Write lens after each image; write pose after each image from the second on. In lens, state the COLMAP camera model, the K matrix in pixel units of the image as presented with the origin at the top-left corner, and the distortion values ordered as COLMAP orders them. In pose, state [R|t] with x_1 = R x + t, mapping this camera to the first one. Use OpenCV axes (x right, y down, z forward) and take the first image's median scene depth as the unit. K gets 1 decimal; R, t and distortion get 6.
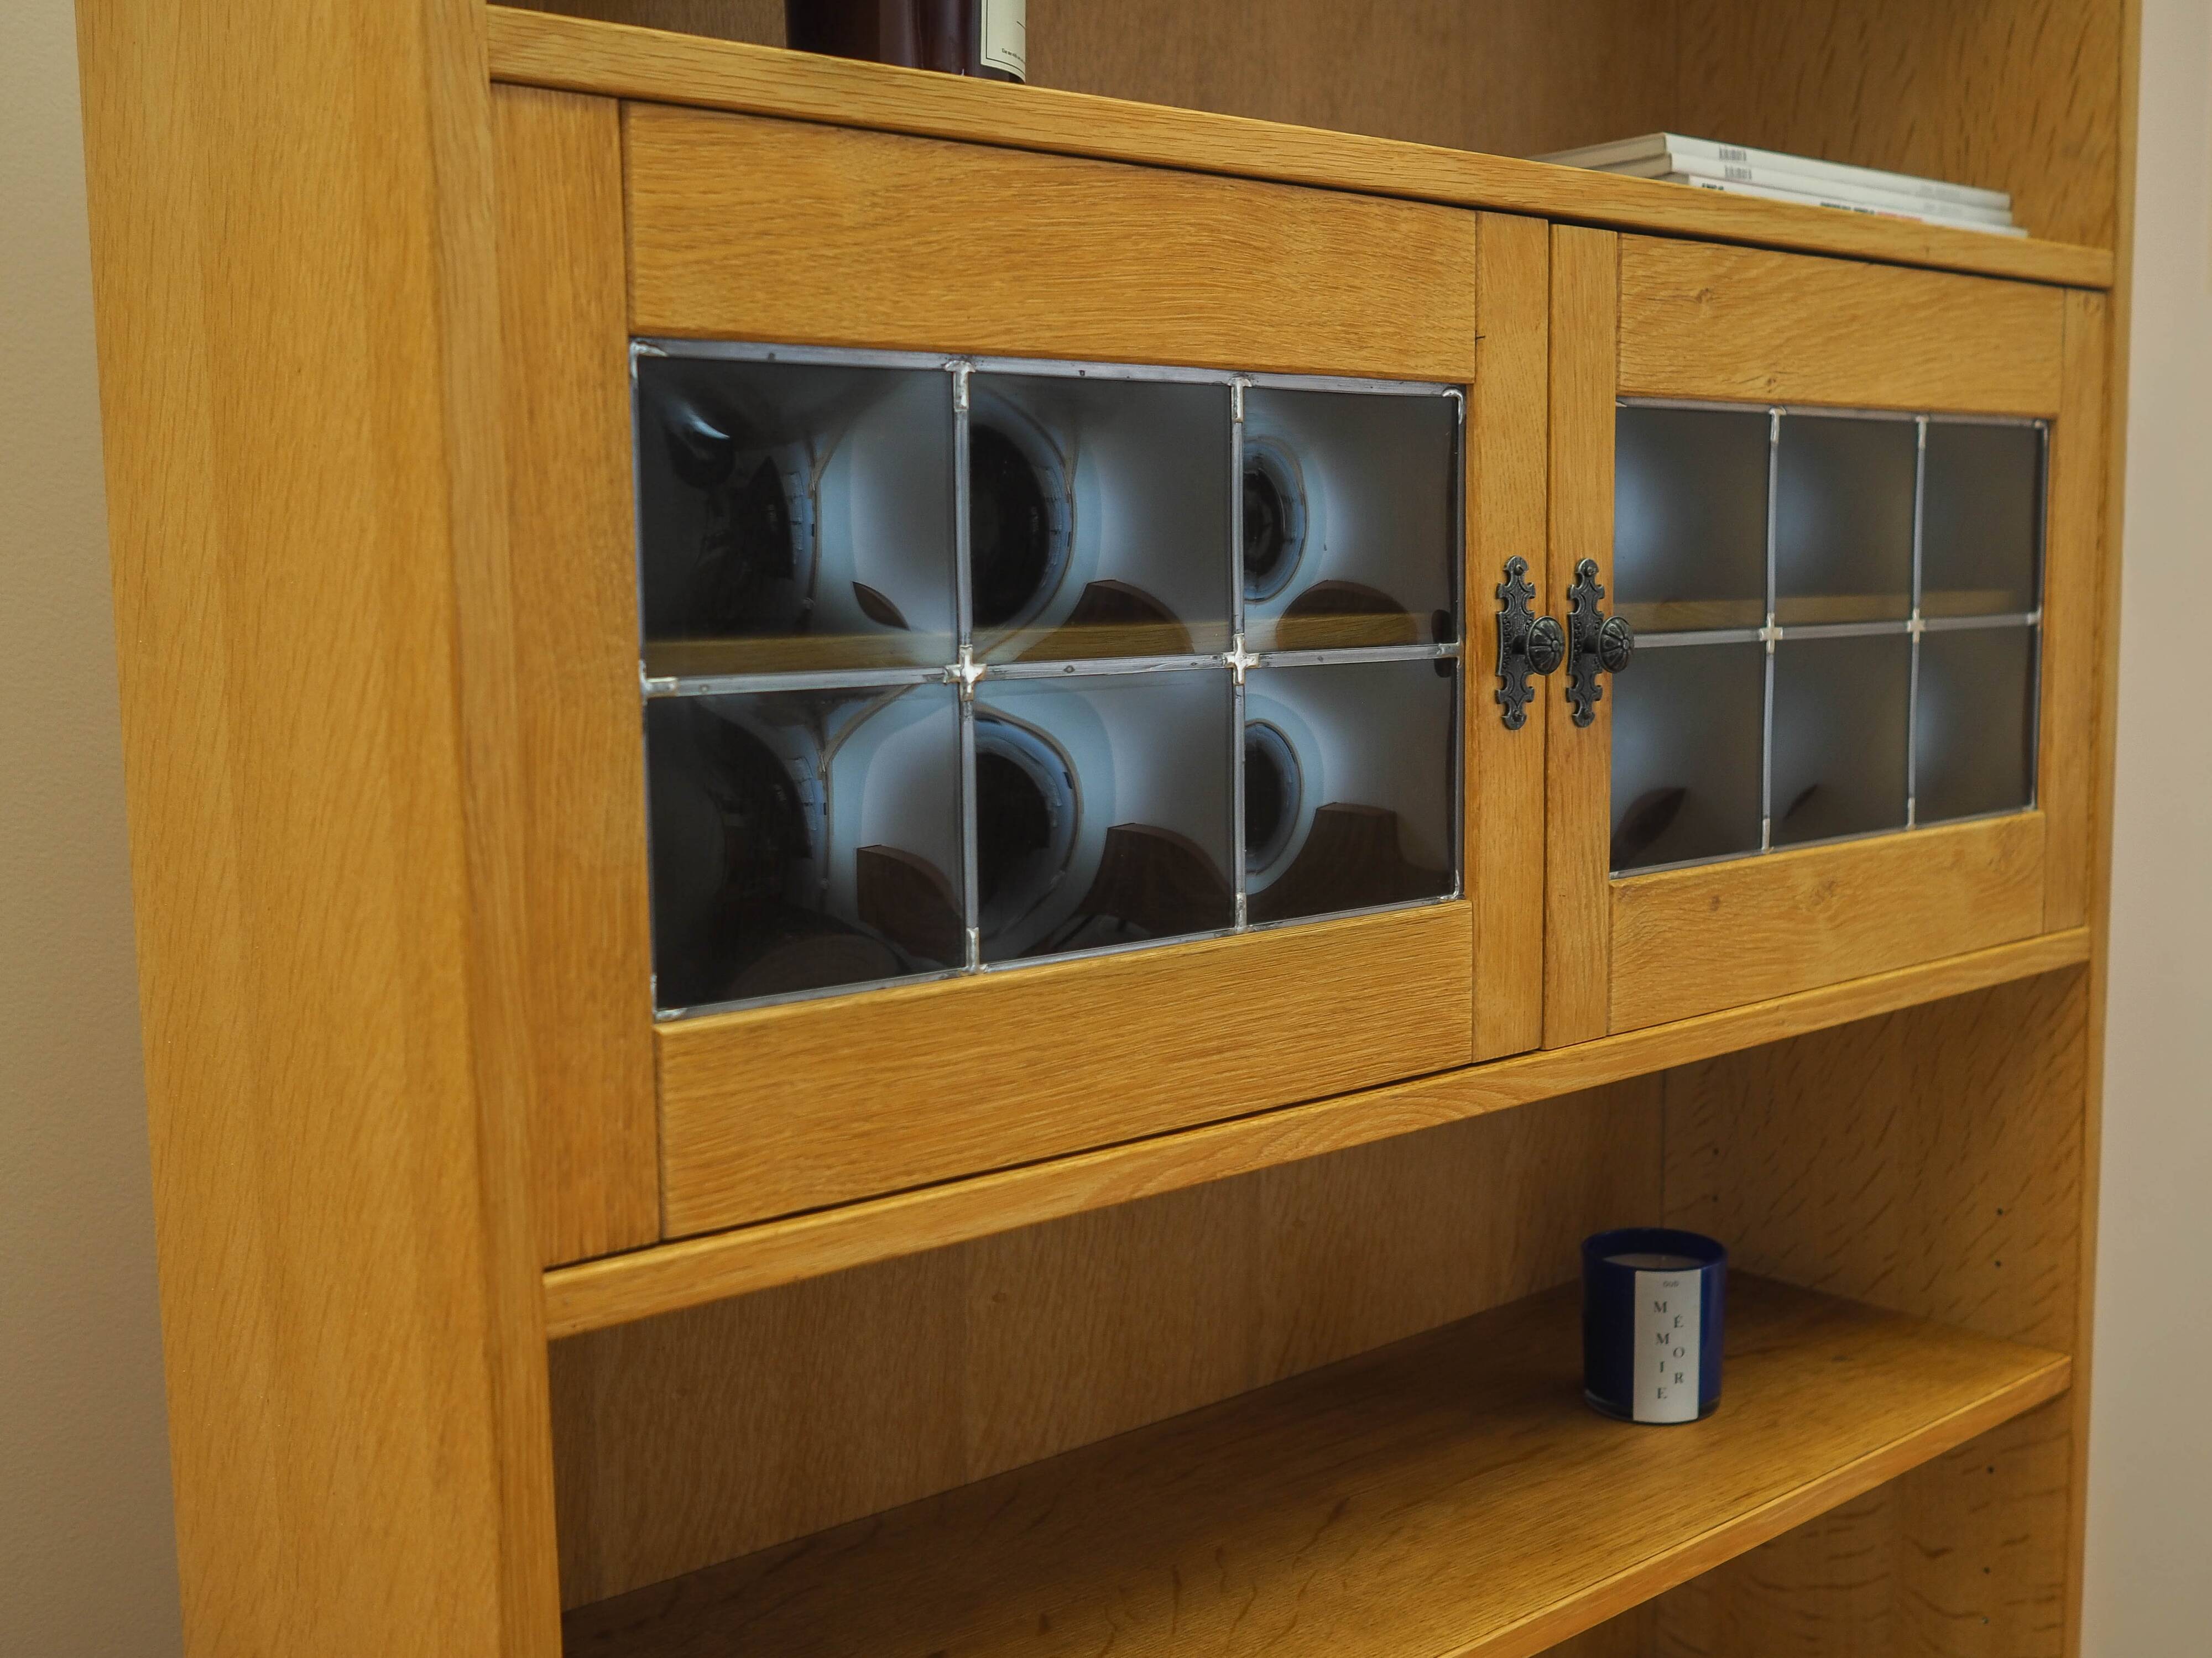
lens RADIAL K [[2359.6, 0, 1125.9], [0, 2359.6, 859.9], [0, 0, 1]] dist [-0.027386, 0.010520]
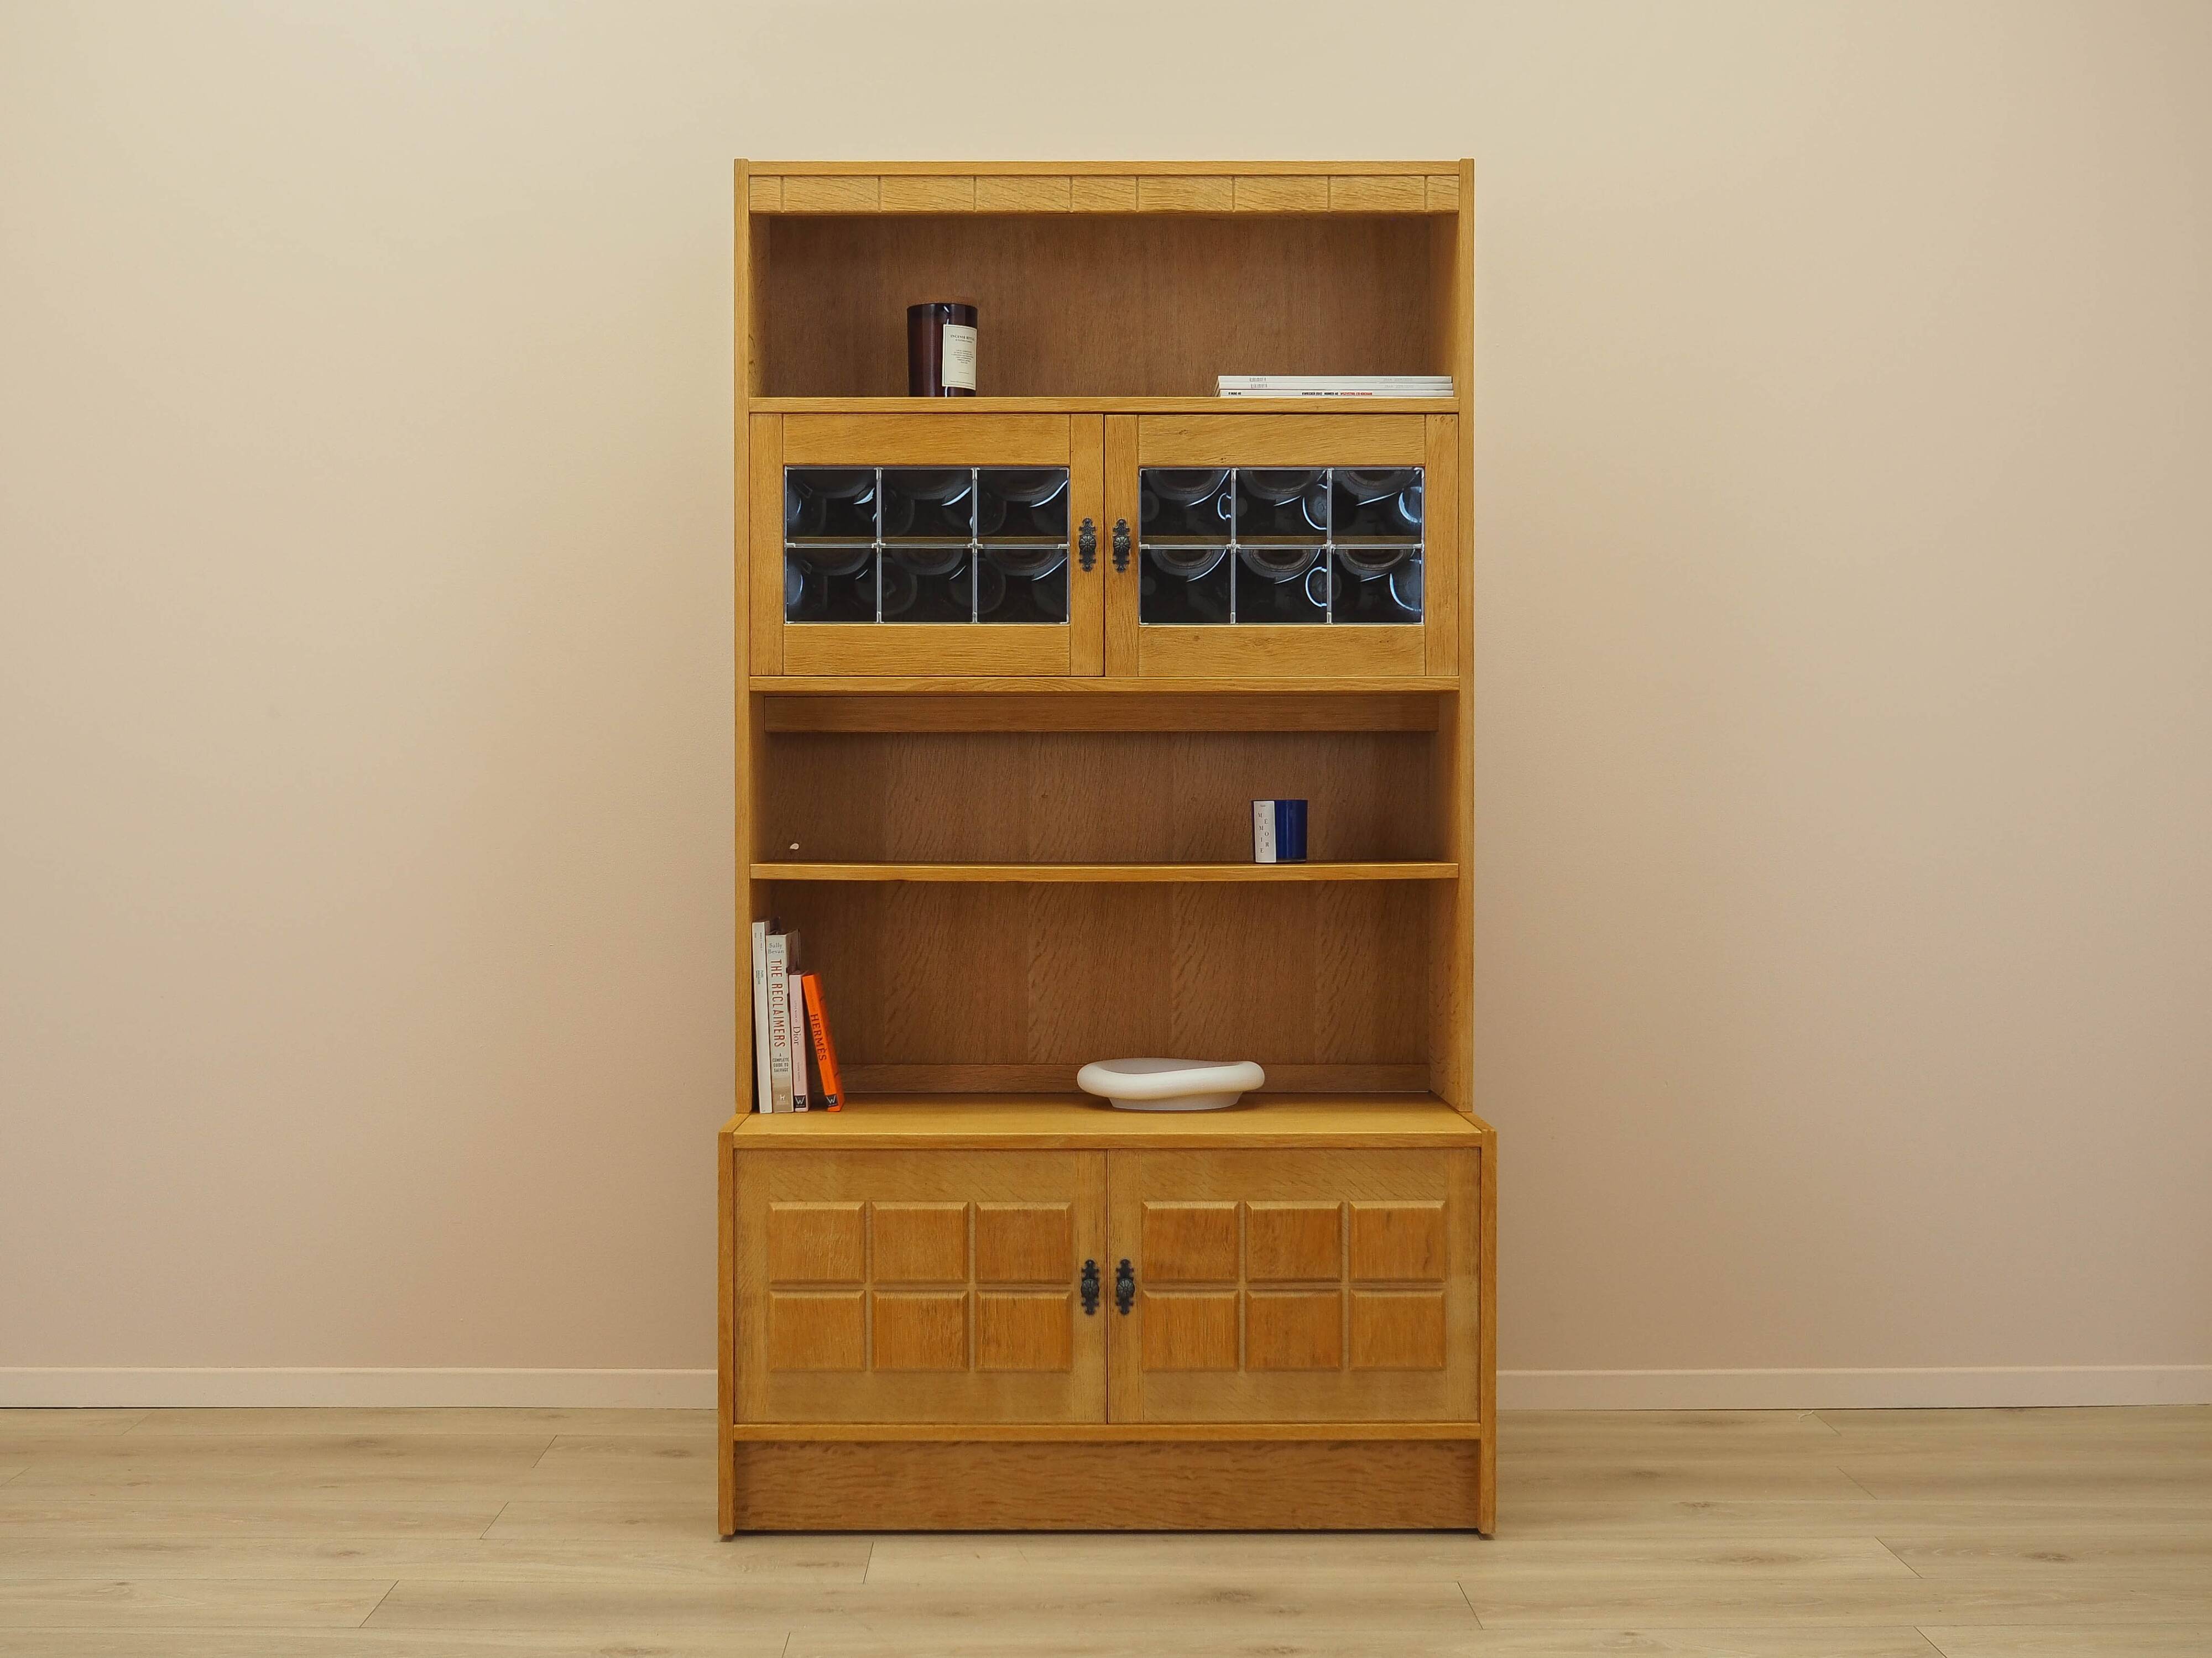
lens RADIAL K [[2779.3, 0, 1051.0], [0, 2779.3, 860.1], [0, 0, 1]] dist [-0.025182, 0.019755]
pose [[0.759610, 0.028594, -0.649750, 3.209968], [-0.092788, 0.993578, -0.064752, 0.722108], [0.643726, 0.109475, 0.757385, -2.283997]]
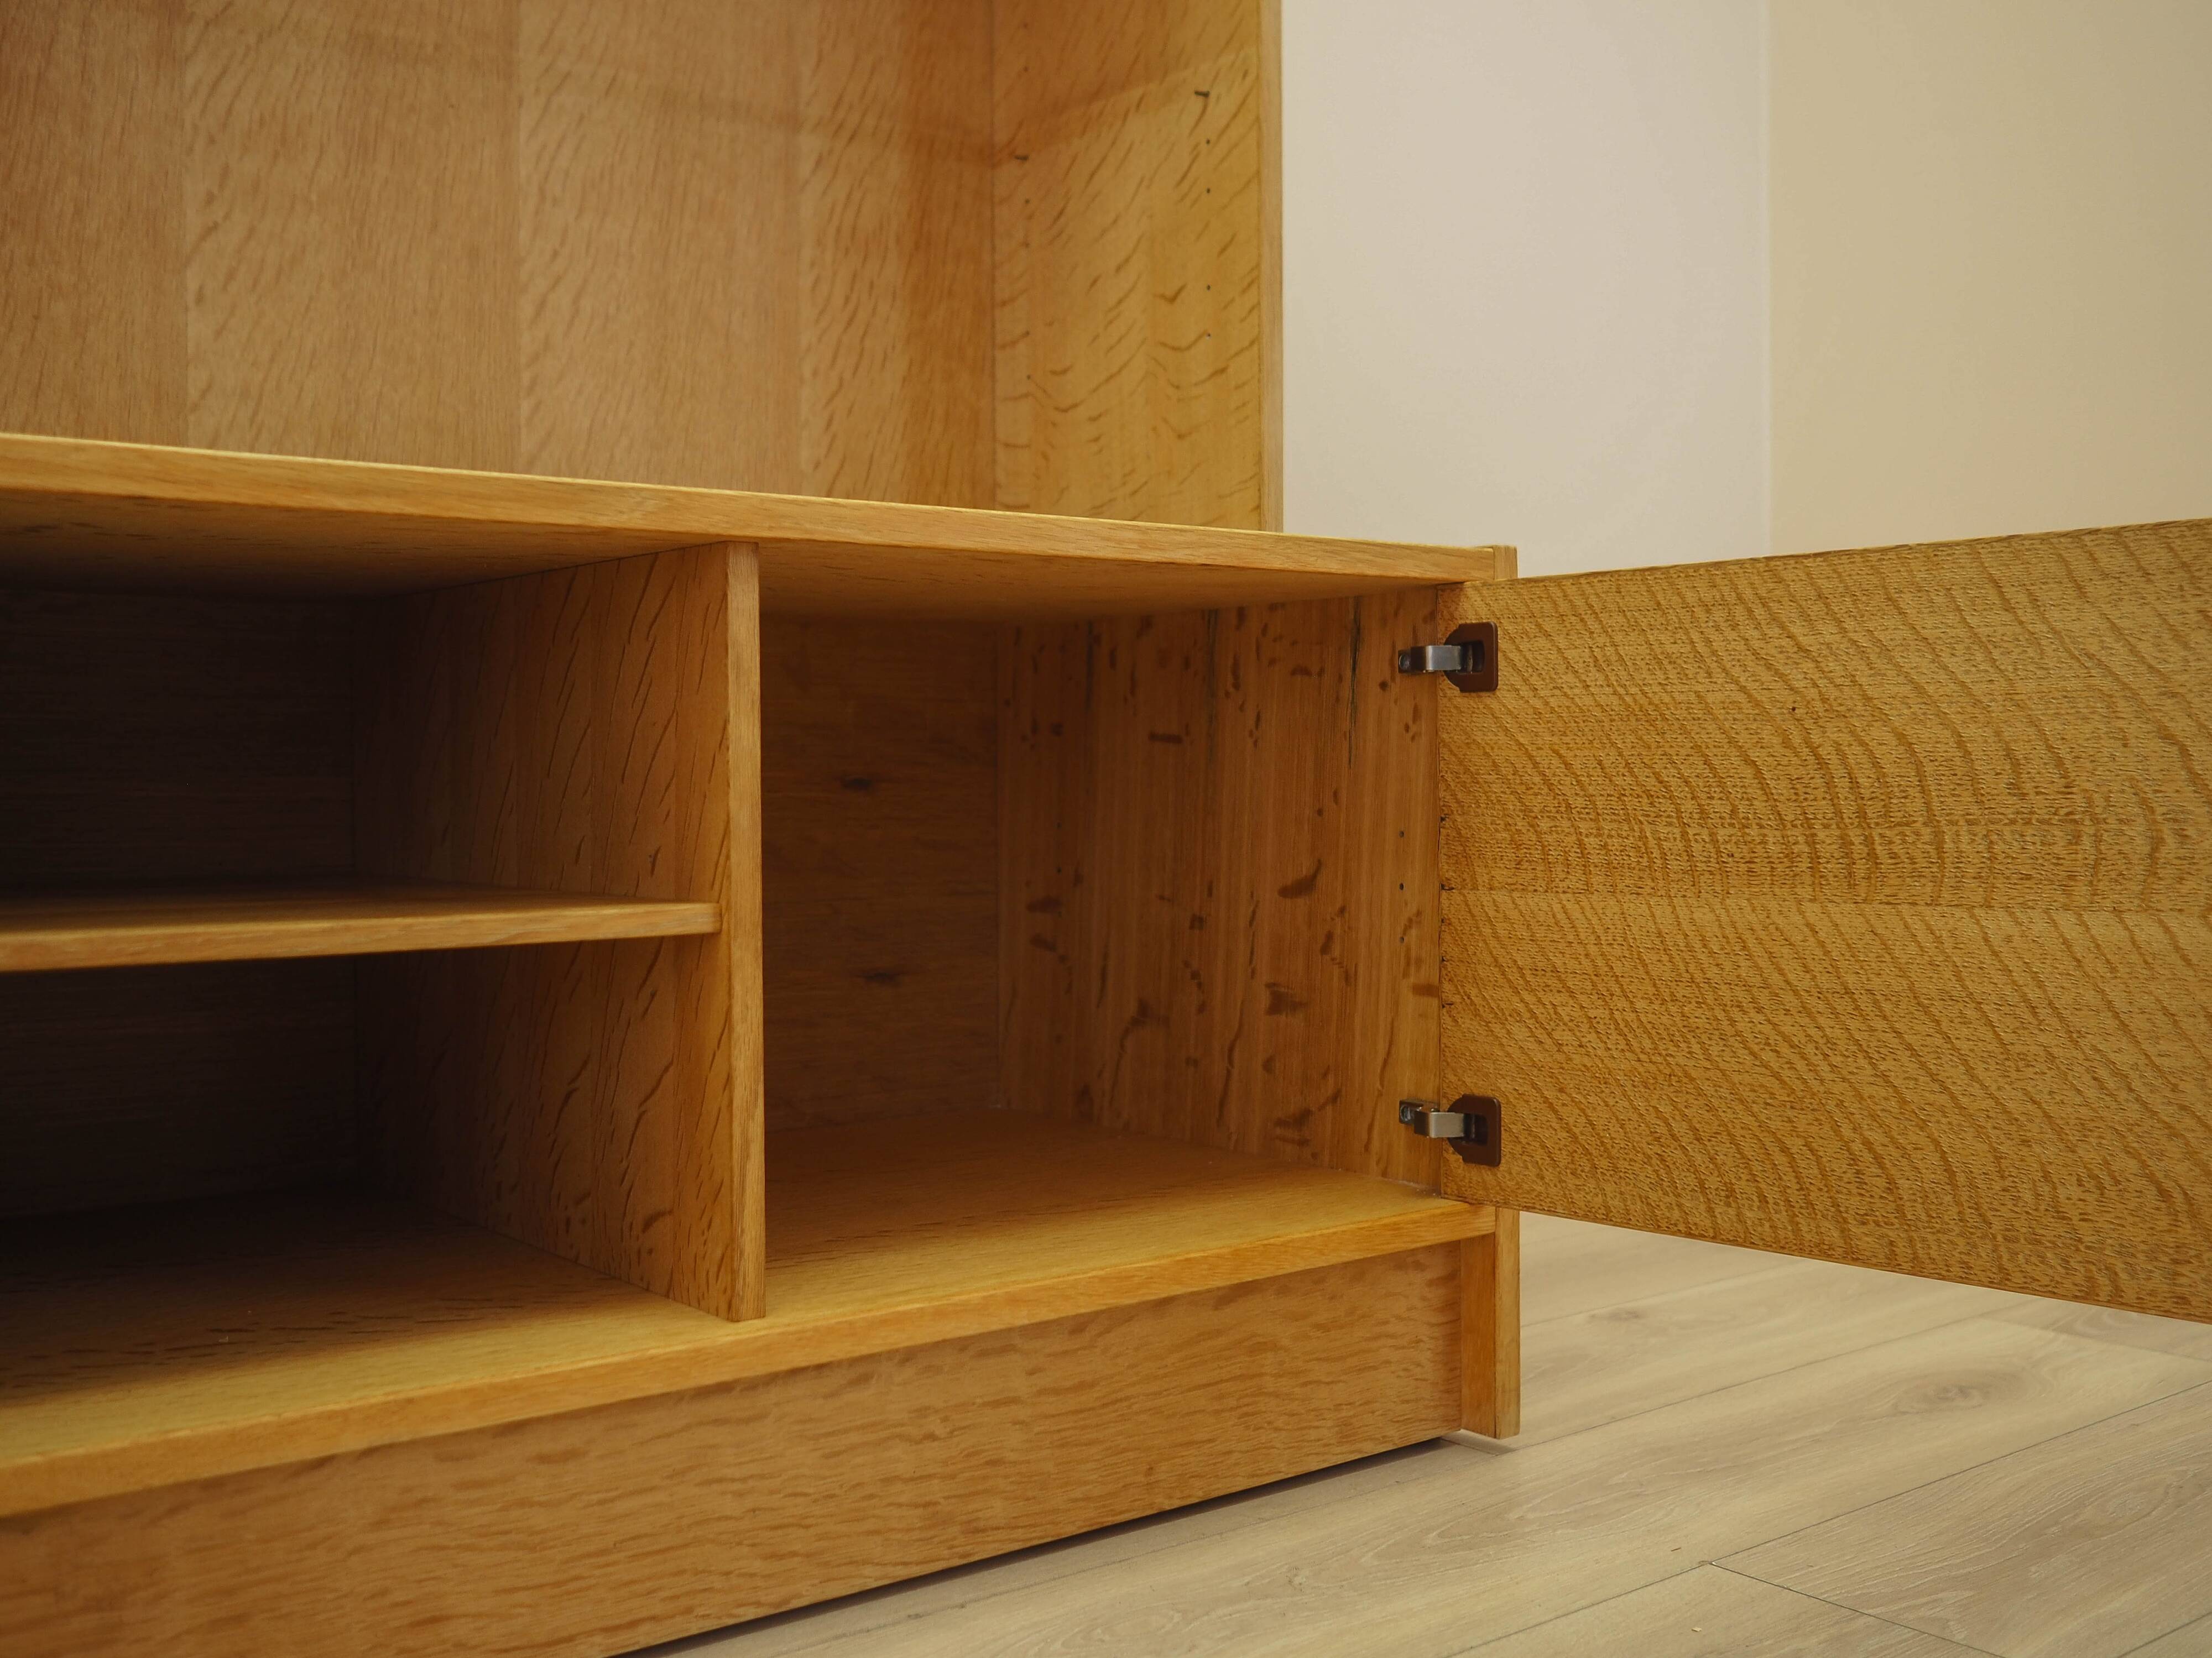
lens RADIAL K [[2299.1, 0, 1106.0], [0, 2299.1, 829.0], [0, 0, 1]] dist [-0.023916, 0.017788]
pose [[0.999080, 0.010661, -0.041533, 0.649835], [-0.014774, 0.994875, -0.100023, 1.172565], [0.040254, 0.100544, 0.994118, -0.064315]]
